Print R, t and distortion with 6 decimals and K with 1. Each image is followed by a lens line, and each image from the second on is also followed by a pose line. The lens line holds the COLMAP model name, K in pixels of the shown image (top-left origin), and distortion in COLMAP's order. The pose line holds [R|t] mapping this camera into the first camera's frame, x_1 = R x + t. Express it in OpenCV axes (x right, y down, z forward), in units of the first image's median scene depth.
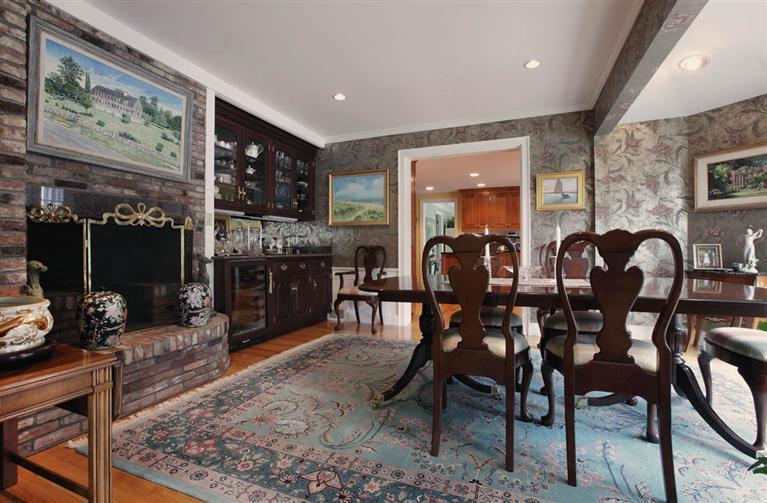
lens RADIAL K [[343.8, 0, 384.2], [0, 343.8, 247.1], [0, 0, 1]] dist [-0.001947, -0.000057]
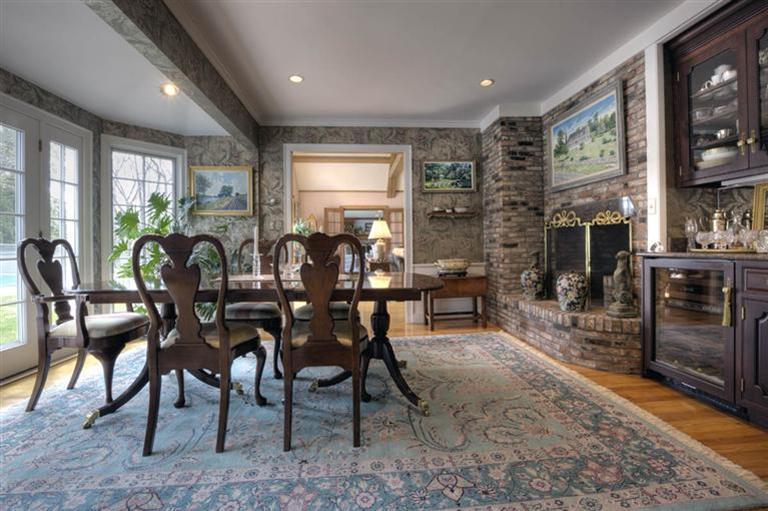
lens RADIAL K [[347.7, 0, 383.9], [0, 347.7, 249.3], [0, 0, 1]] dist [0.000761, 0.000000]
pose [[-0.884065, 0.014835, -0.467128, 0.535631], [0.013161, 0.999890, 0.006846, 0.008066], [0.467178, -0.000096, -0.884163, 1.733665]]
